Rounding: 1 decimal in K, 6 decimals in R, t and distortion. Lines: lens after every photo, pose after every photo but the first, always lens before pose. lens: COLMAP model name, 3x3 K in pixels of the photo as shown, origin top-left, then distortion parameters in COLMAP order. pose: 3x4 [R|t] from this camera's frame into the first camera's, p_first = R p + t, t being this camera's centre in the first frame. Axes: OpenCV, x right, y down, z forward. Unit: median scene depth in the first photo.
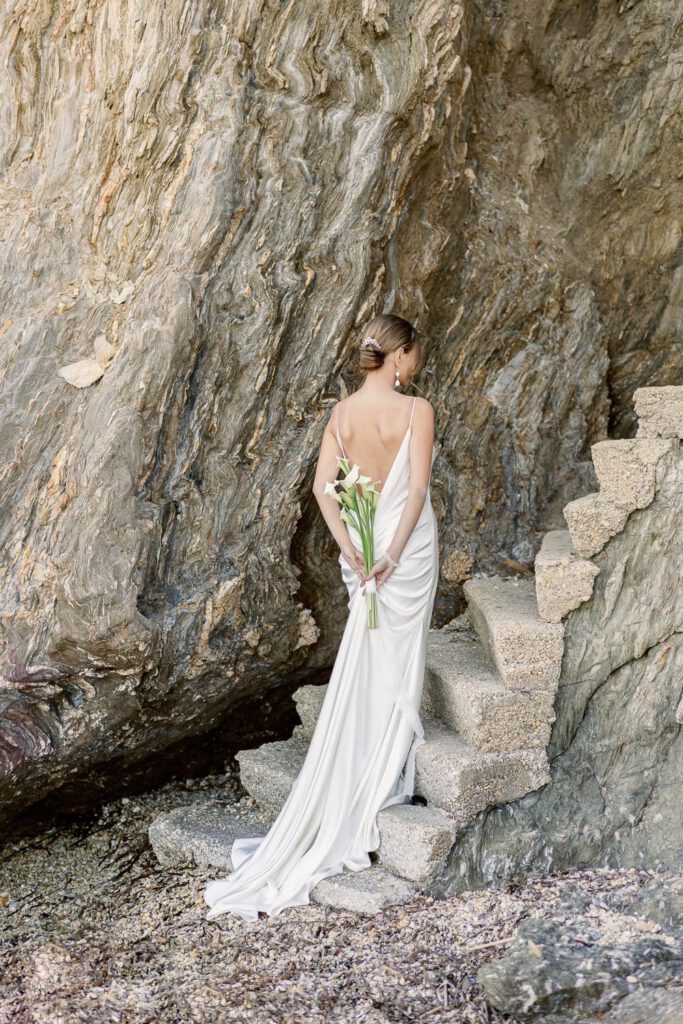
lens RADIAL K [[1591.0, 0, 323.9], [0, 1591.0, 487.5], [0, 0, 1]] dist [0.015590, -0.022129]
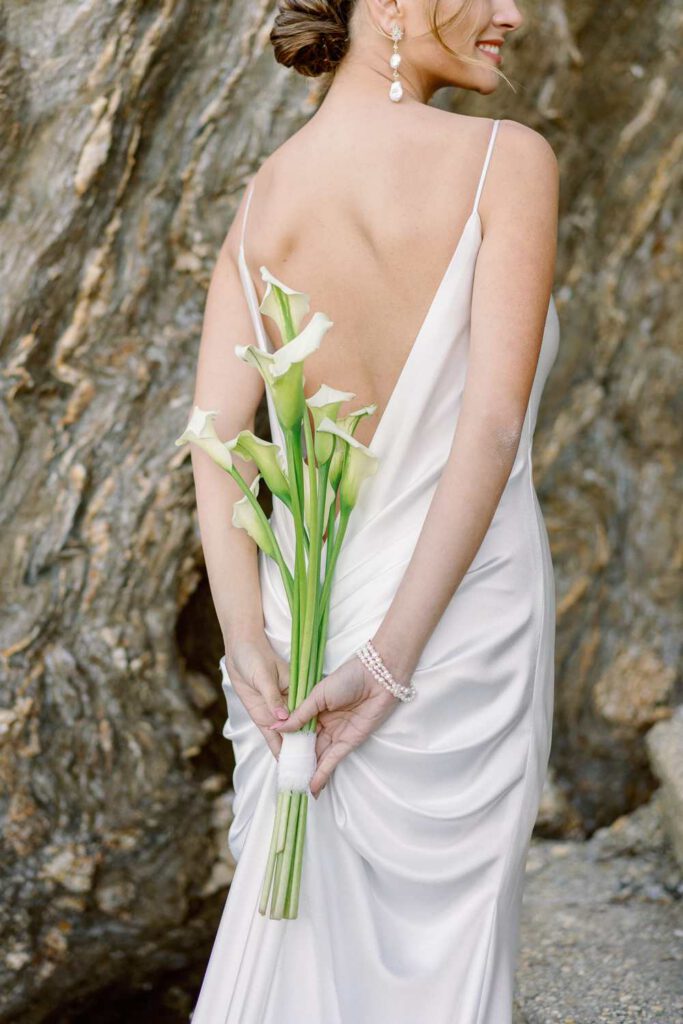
lens RADIAL K [[1591.0, 0, 323.9], [0, 1591.0, 487.5], [0, 0, 1]] dist [0.015590, -0.022129]
pose [[0.994049, 0.027935, -0.105293, 0.051045], [-0.031743, 0.998895, -0.034664, 0.016540], [0.104209, 0.037800, 0.993837, 0.645197]]
